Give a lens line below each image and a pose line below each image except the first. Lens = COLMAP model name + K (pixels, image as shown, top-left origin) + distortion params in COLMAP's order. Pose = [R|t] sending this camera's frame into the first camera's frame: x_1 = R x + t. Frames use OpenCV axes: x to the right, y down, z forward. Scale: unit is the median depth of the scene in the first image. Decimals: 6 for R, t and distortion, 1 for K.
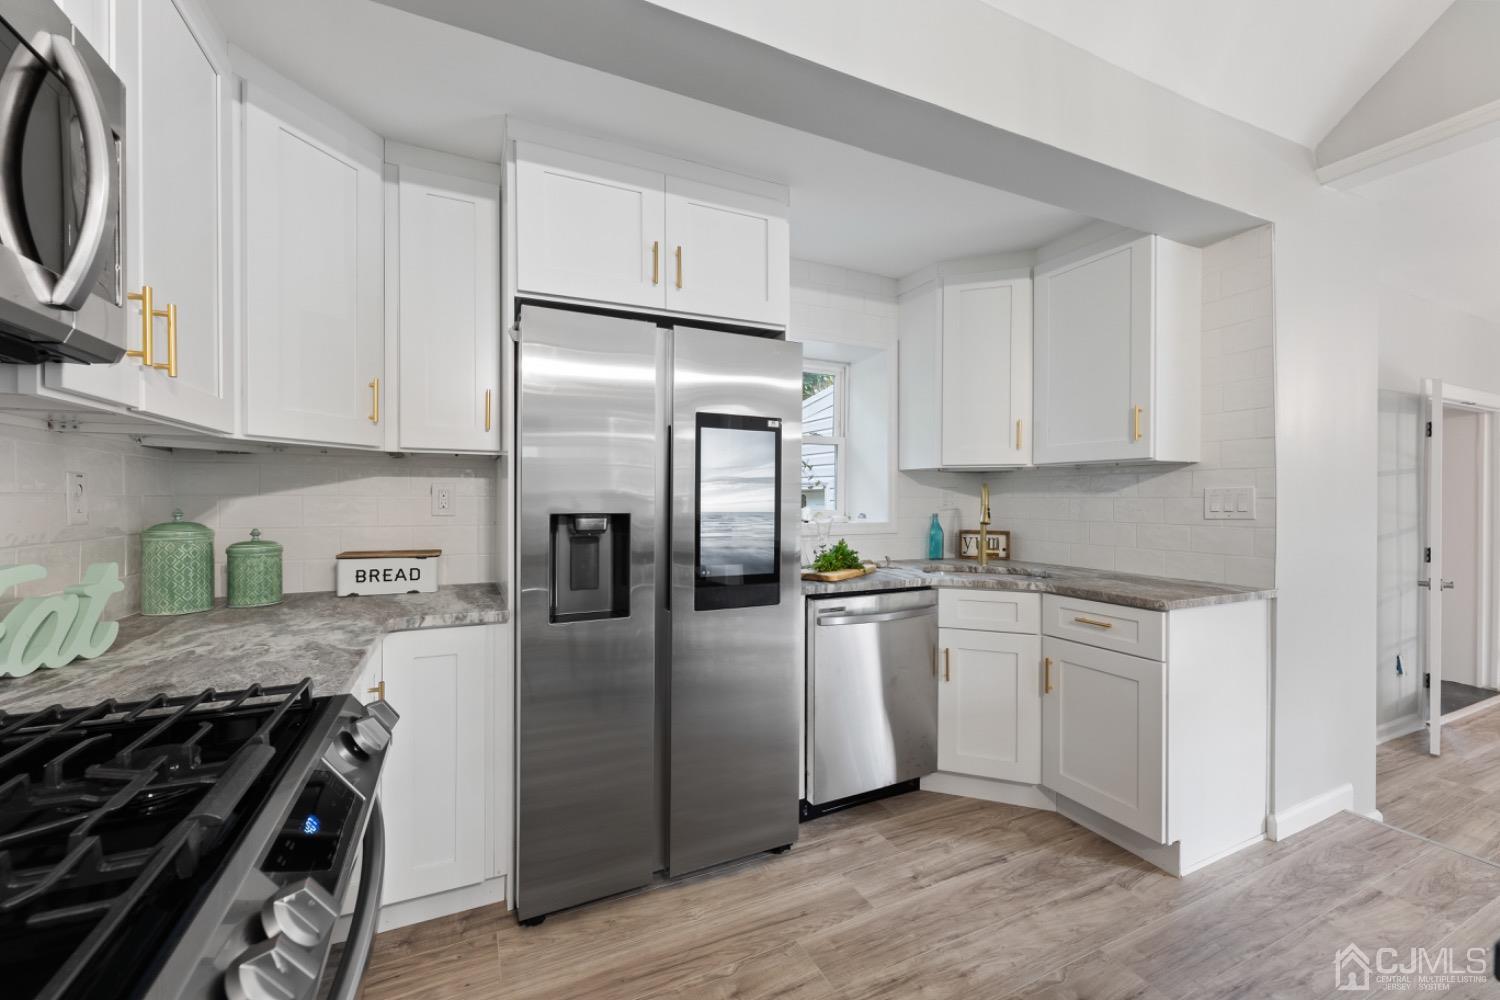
lens RADIAL K [[604.6, 0, 743.8], [0, 604.6, 503.1], [0, 0, 1]] dist [0.001813, 0.000202]
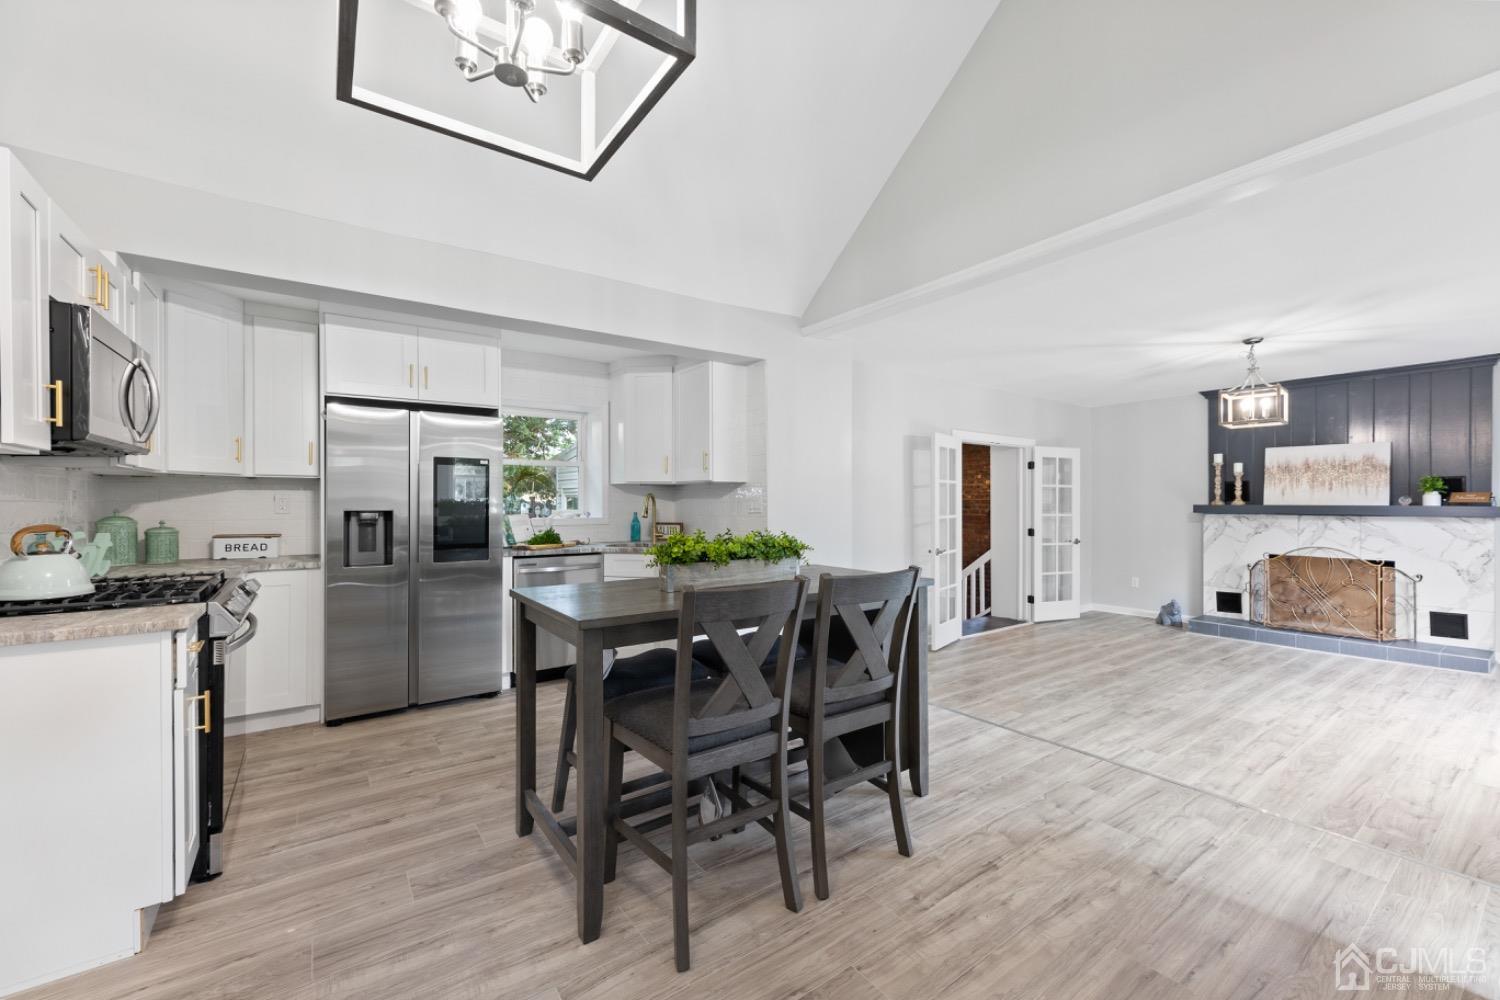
lens RADIAL K [[604.6, 0, 747.0], [0, 604.6, 505.5], [0, 0, 1]] dist [0.001813, 0.000202]
pose [[0.982645, -0.002531, 0.185478, 0.506349], [0.002767, 0.999996, -0.001015, 0.005222], [-0.185474, 0.001511, 0.982648, -0.982760]]
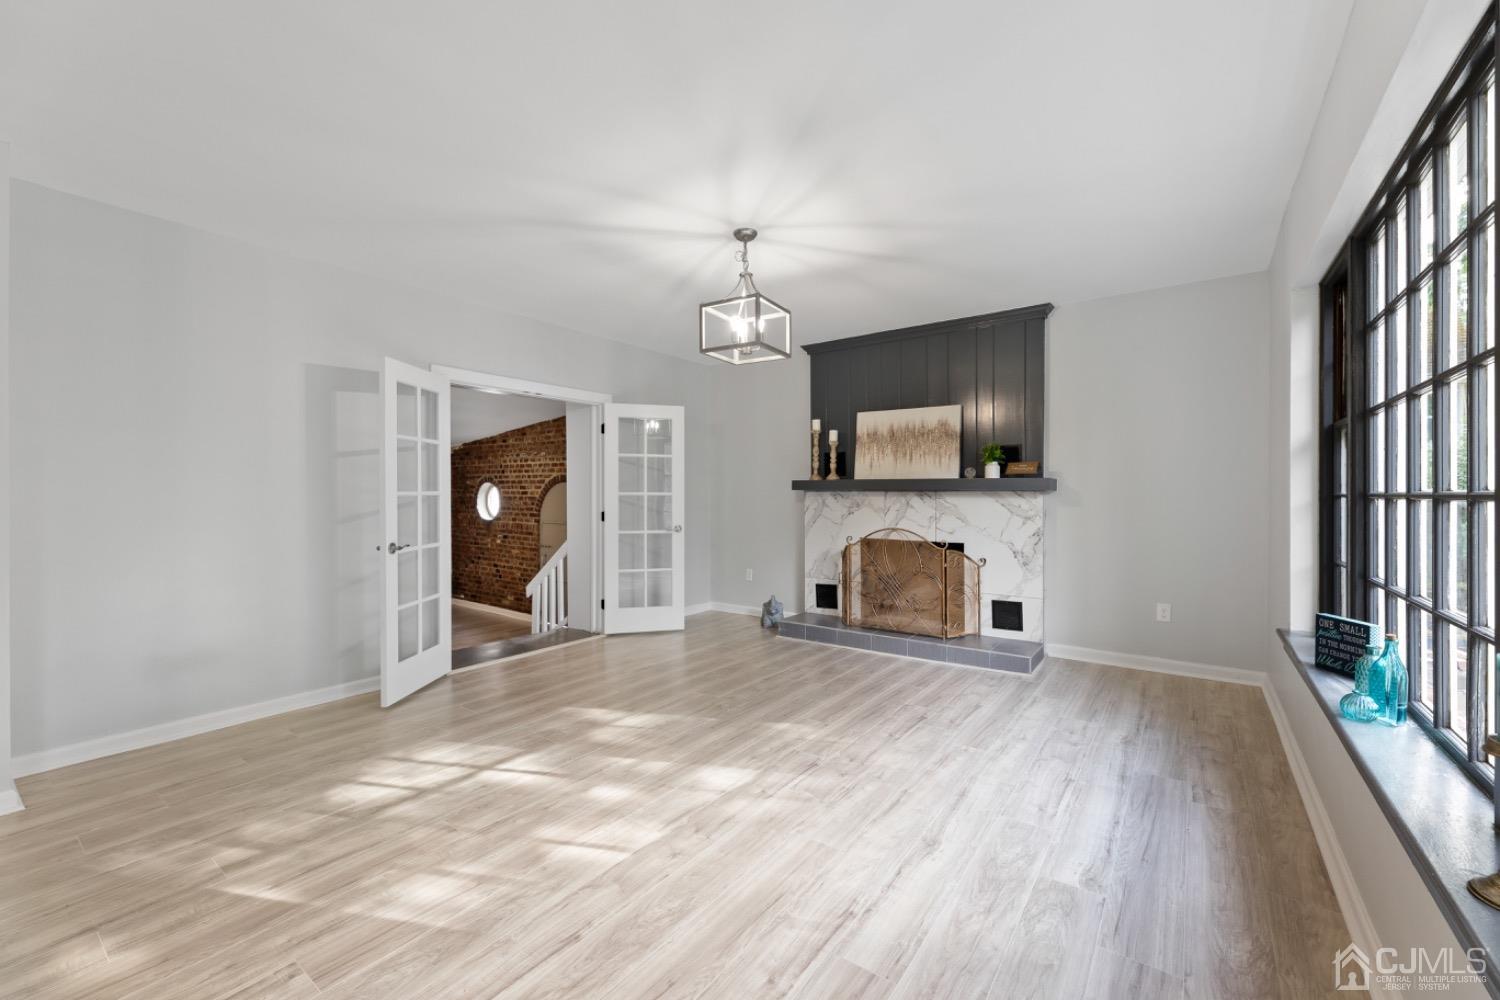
lens RADIAL K [[604.6, 0, 753.6], [0, 604.6, 496.6], [0, 0, 1]] dist [0.001813, 0.000202]
pose [[0.875498, -0.005529, 0.483190, 2.110960], [0.005281, 0.999984, 0.001874, 0.075276], [-0.483193, 0.000911, 0.875514, -0.477760]]
